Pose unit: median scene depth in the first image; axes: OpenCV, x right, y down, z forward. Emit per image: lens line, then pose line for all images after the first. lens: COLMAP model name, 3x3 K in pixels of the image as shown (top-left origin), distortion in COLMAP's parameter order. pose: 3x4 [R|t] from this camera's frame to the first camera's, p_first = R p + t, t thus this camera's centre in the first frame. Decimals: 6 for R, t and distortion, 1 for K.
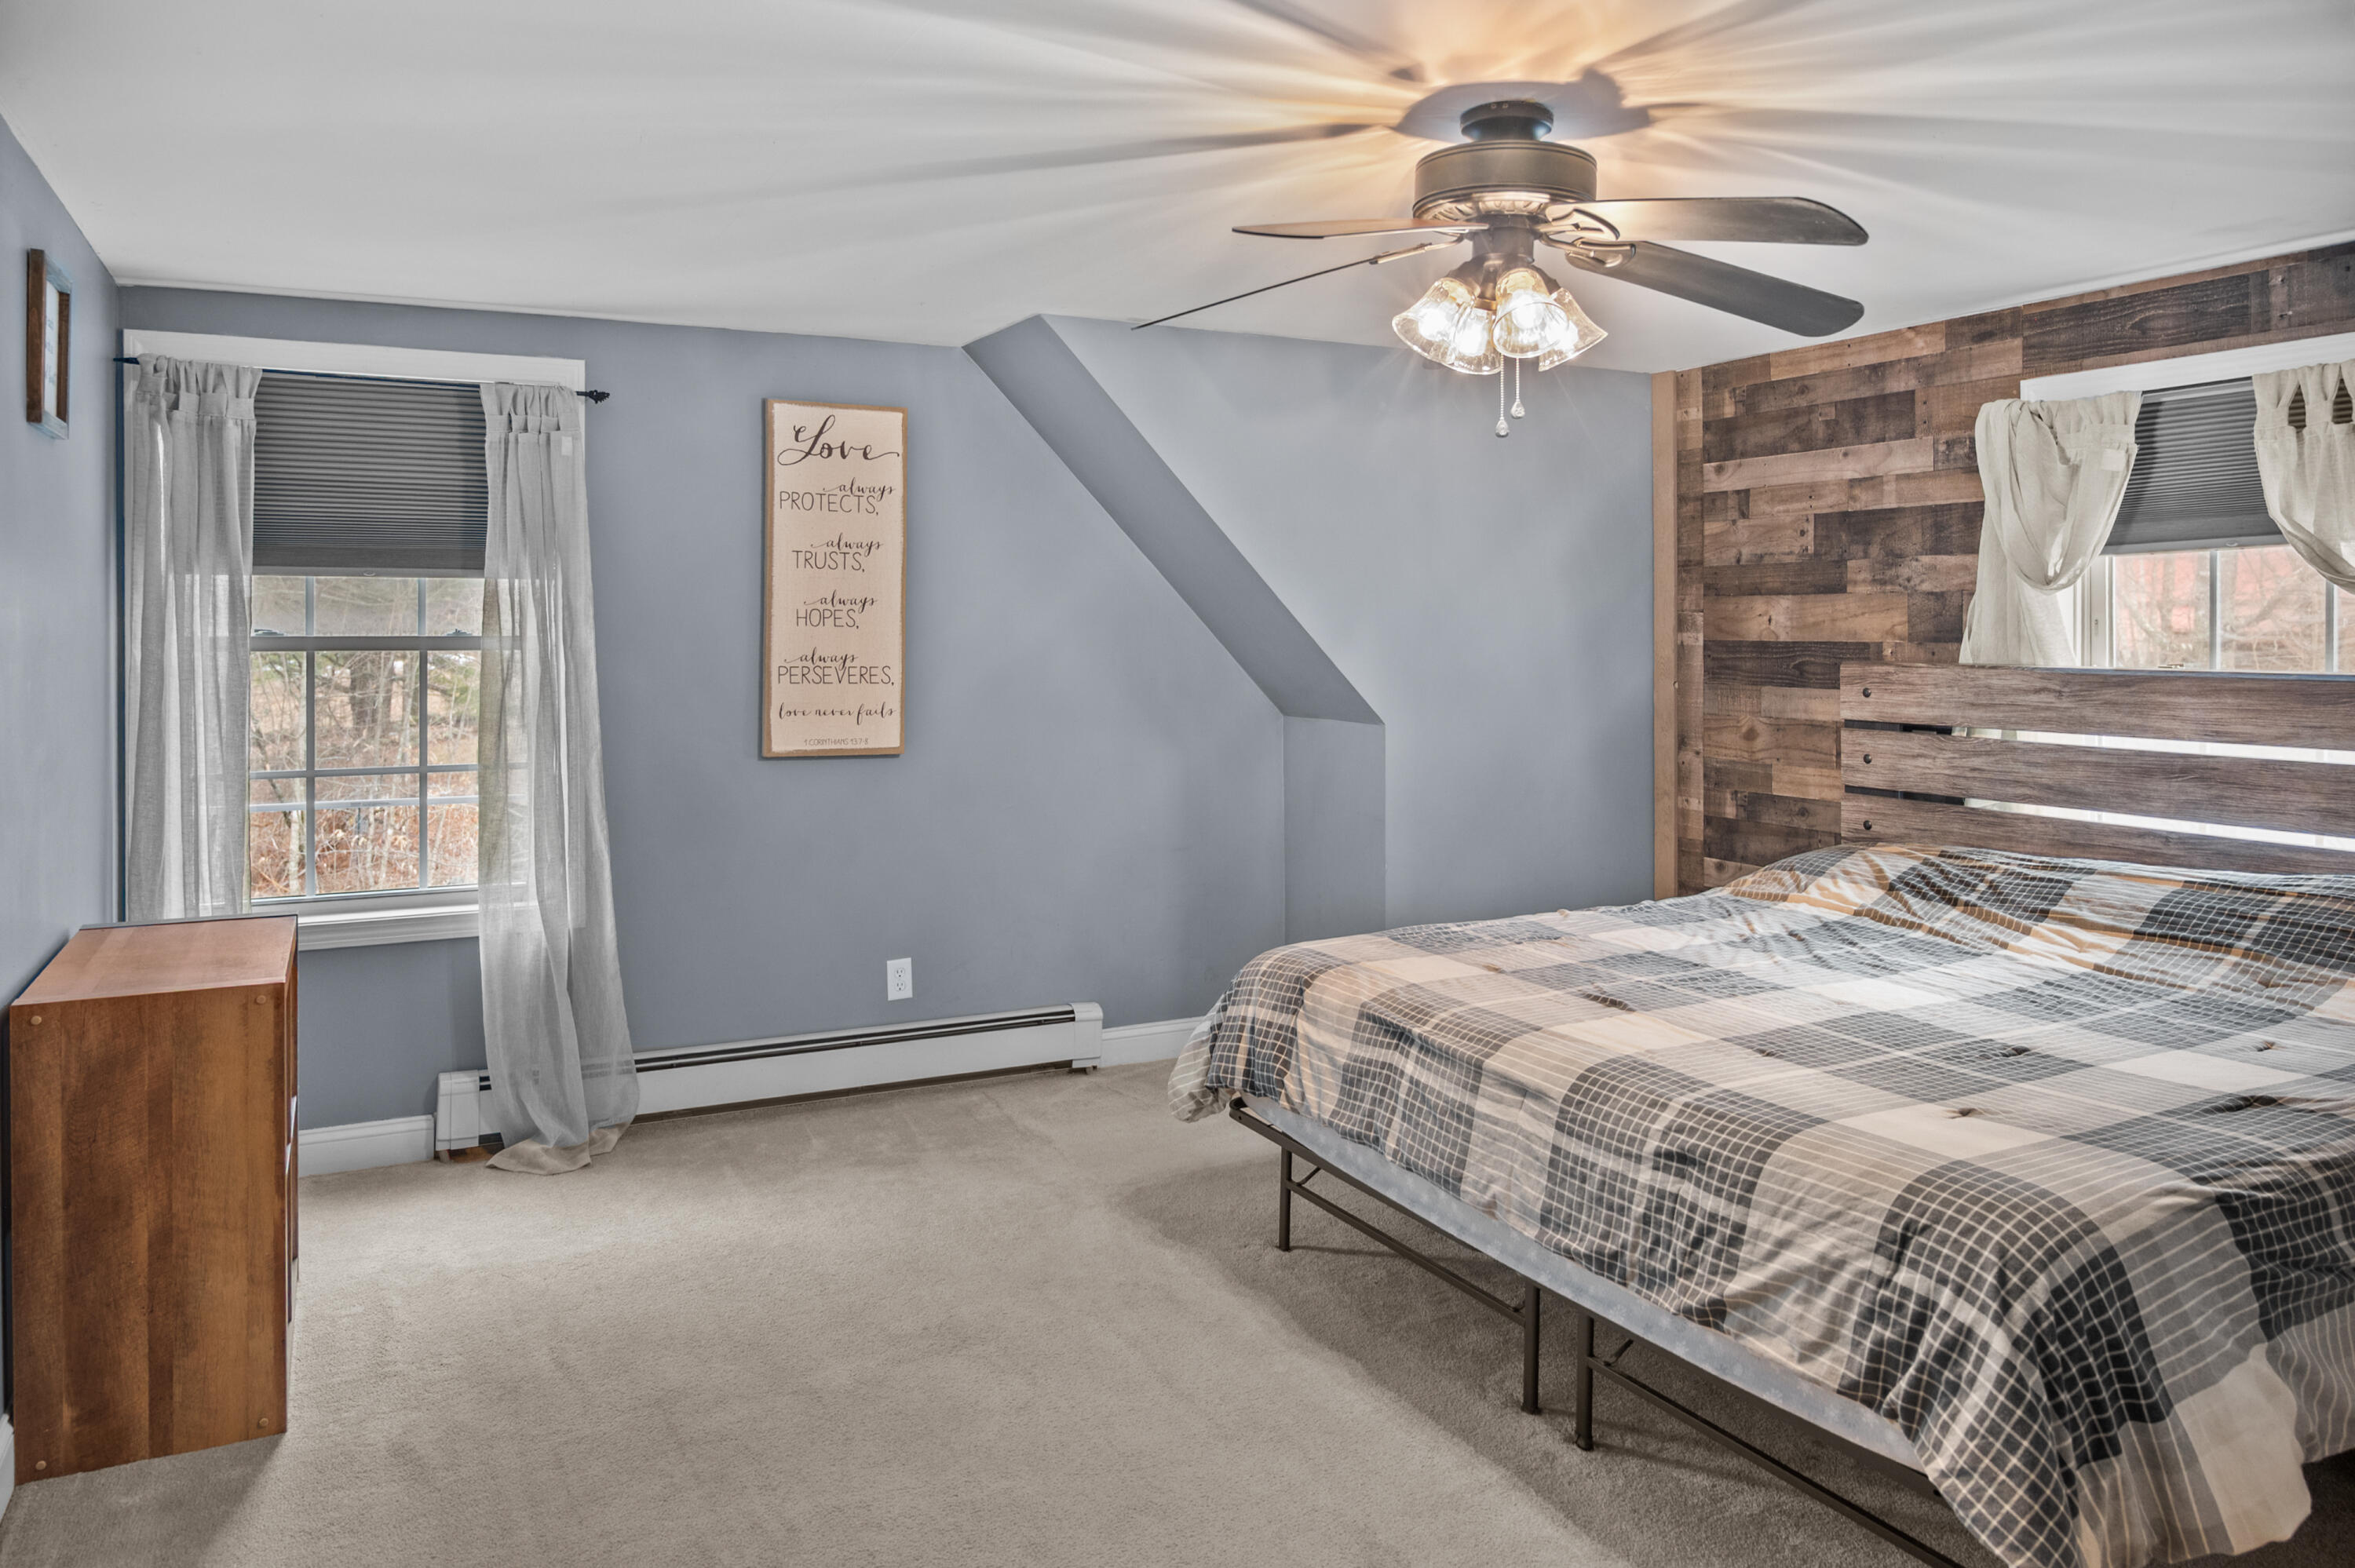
lens RADIAL K [[1617.6, 0, 1173.4], [0, 1617.6, 652.9], [0, 0, 1]] dist [-0.002091, -0.000913]
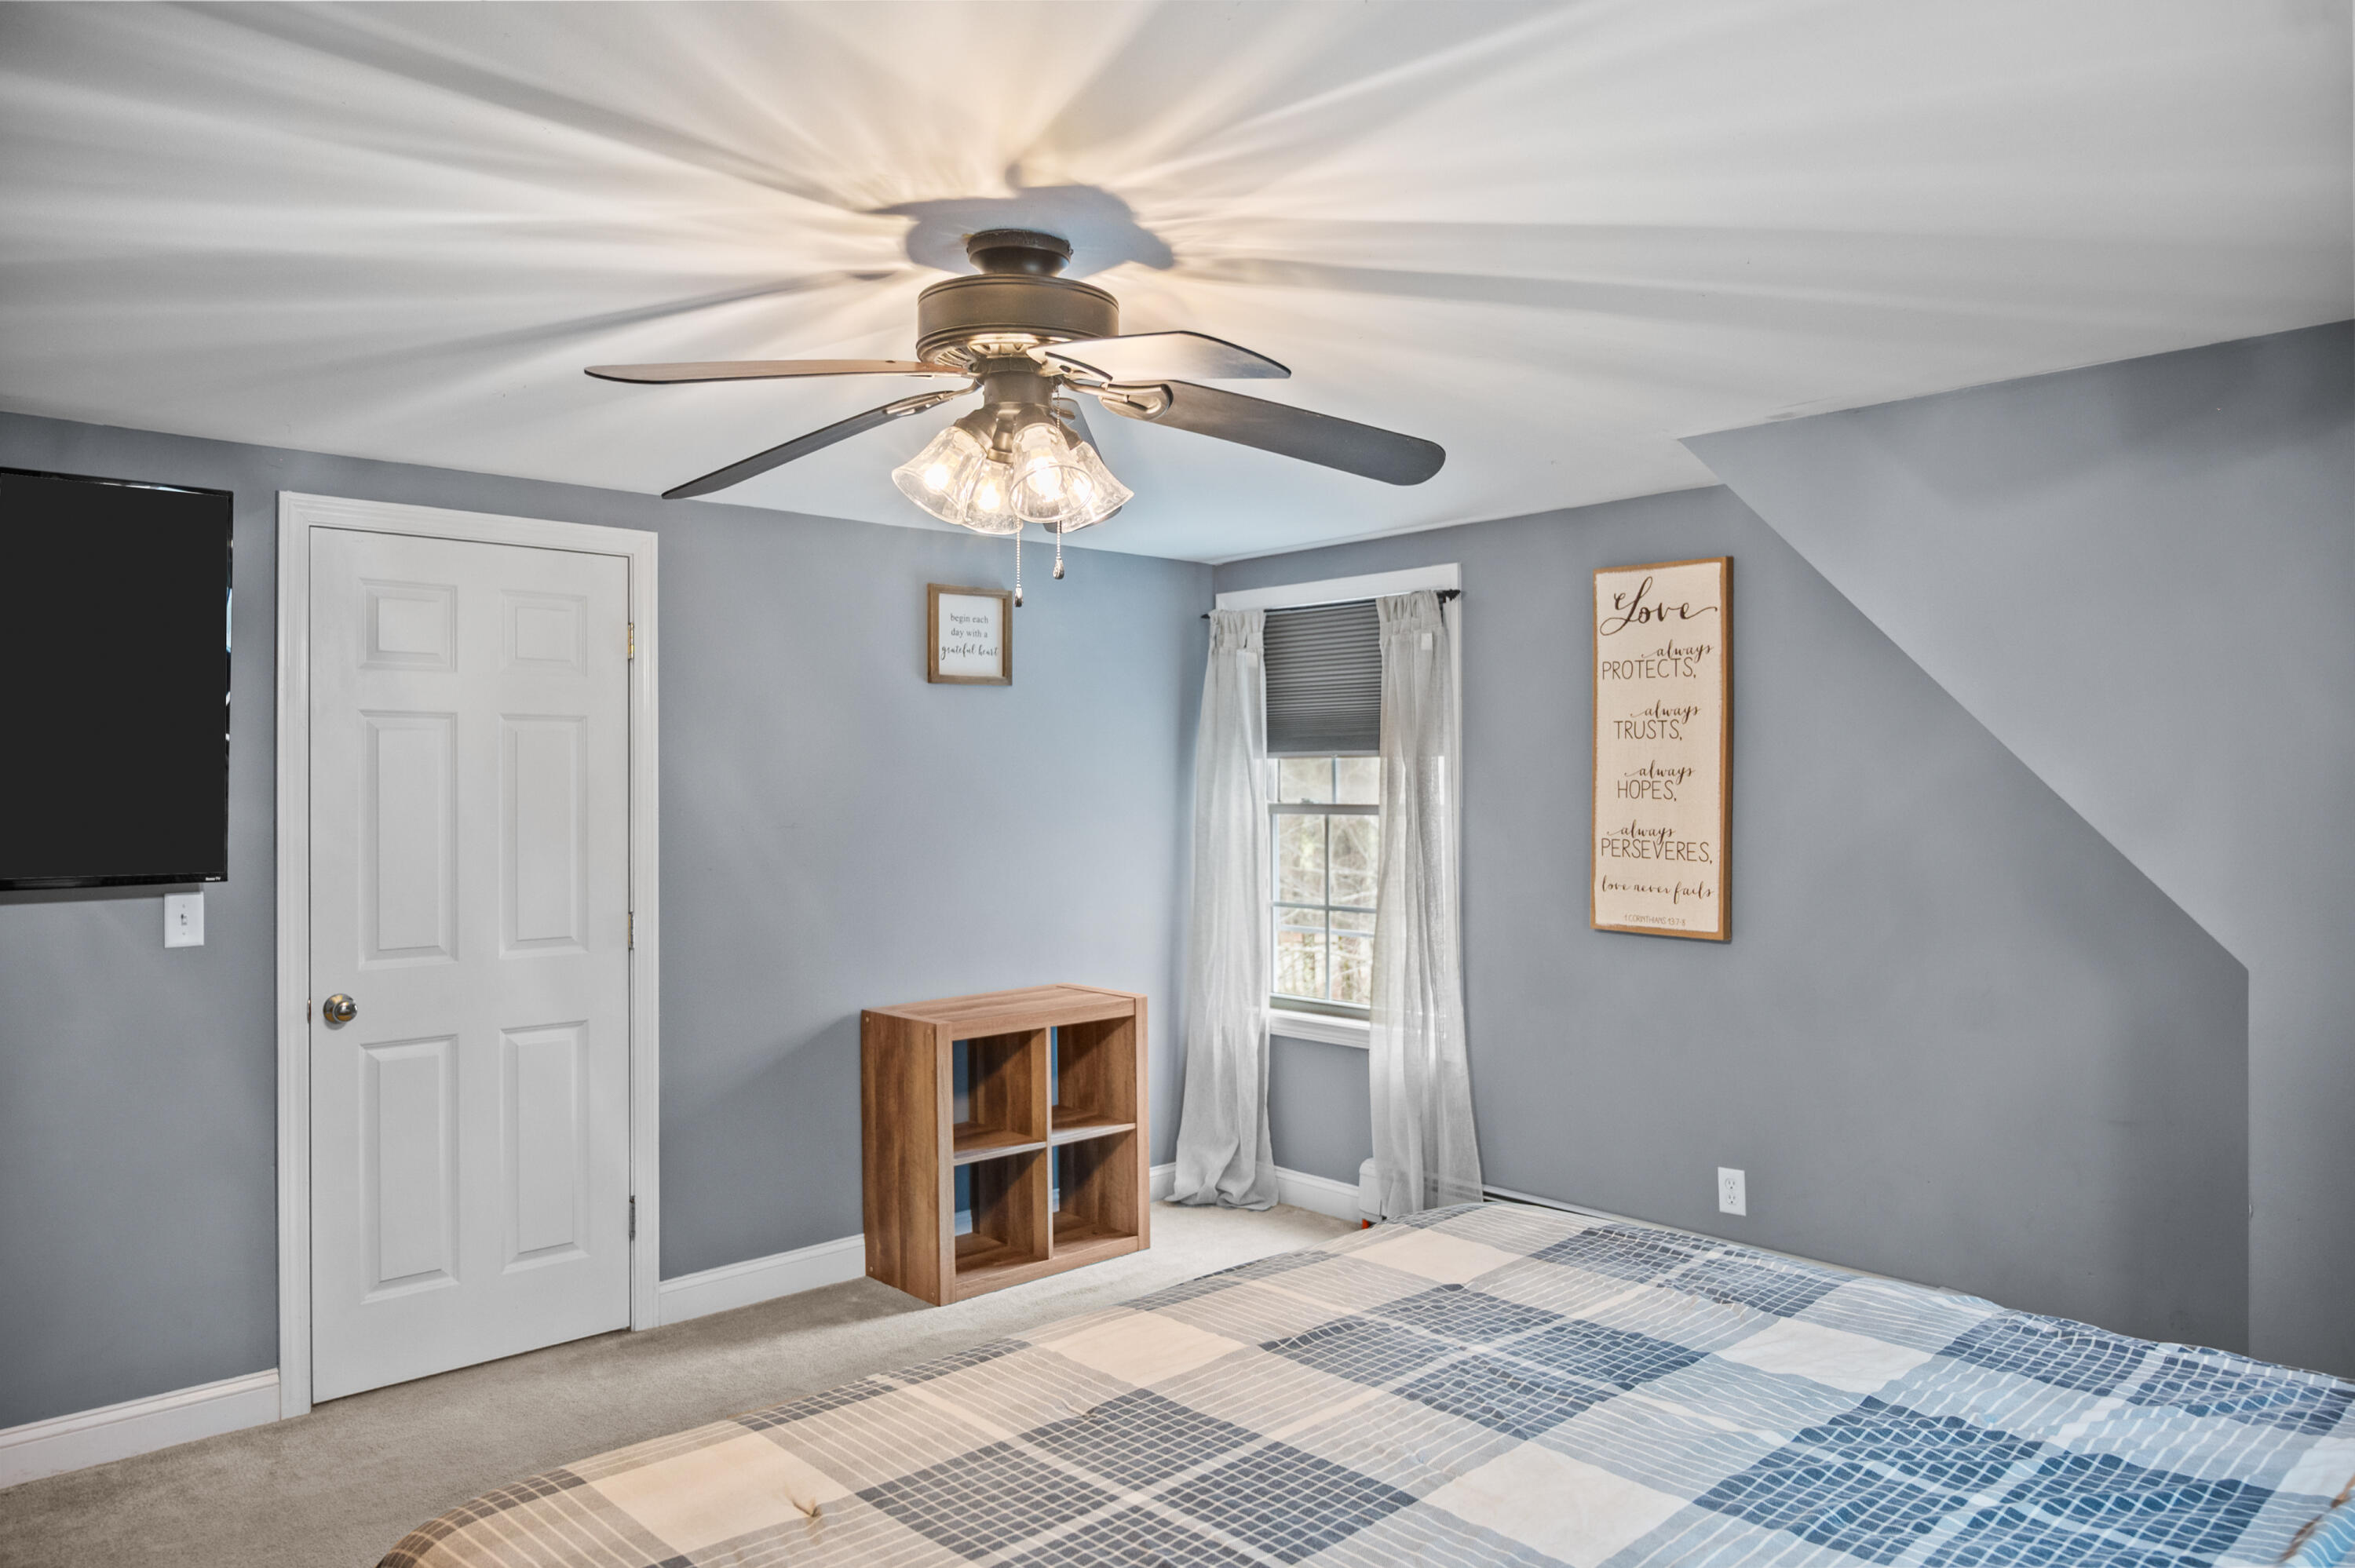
lens RADIAL K [[1581.7, 0, 1167.4], [0, 1581.7, 798.5], [0, 0, 1]] dist [-0.007934, -0.000326]
pose [[0.282696, 0.004813, -0.959197, 0.609135], [-0.015406, 0.999881, 0.000476, -0.012641], [0.959086, 0.014643, 0.282737, 0.469583]]
